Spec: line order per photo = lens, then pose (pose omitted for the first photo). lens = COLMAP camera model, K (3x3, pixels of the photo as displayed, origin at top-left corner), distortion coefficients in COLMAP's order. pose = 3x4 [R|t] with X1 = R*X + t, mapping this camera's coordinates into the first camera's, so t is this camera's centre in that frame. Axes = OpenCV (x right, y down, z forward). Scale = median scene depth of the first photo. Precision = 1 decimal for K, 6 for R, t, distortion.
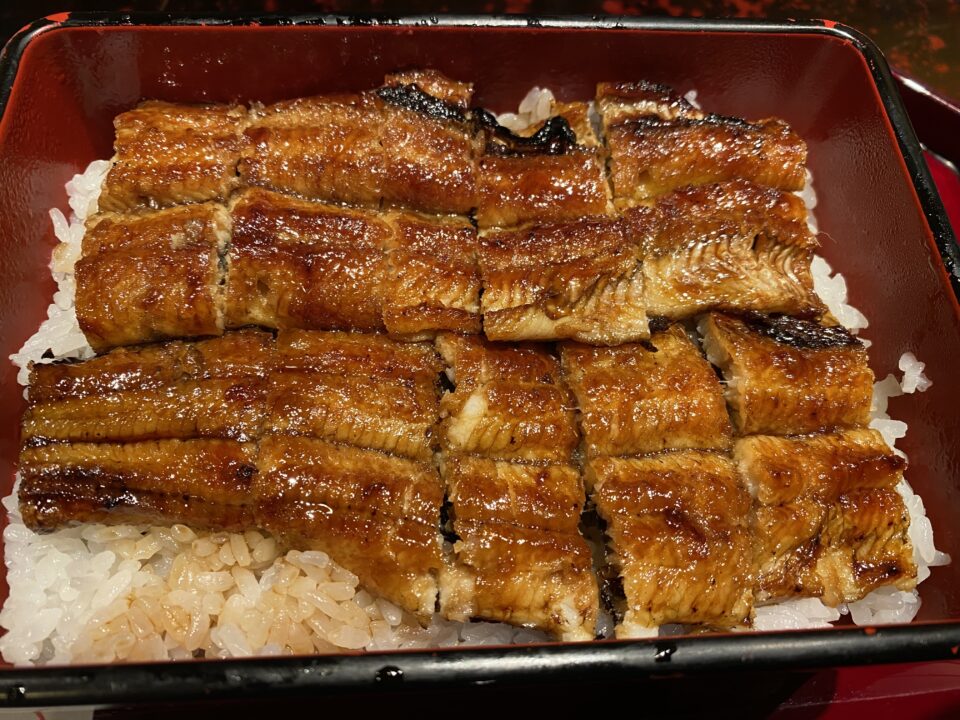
lens RADIAL K [[810.9, 0, 480.0], [0, 810.9, 360.0], [0, 0, 1]] dist [0.000796, -0.012596]
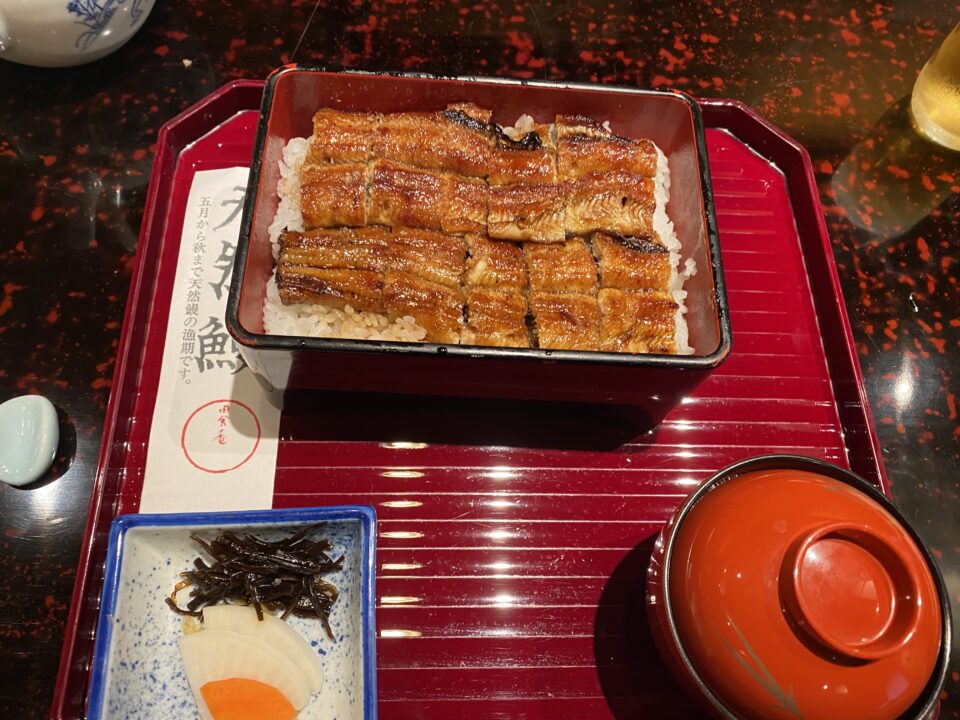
lens RADIAL K [[721.4, 0, 480.0], [0, 721.4, 360.0], [0, 0, 1]] dist [0.082942, -0.205765]
pose [[0.997526, 0.069632, -0.009638, 0.024818], [-0.069122, 0.996558, 0.045770, 0.207047], [0.012792, -0.044990, 0.998906, -0.897916]]
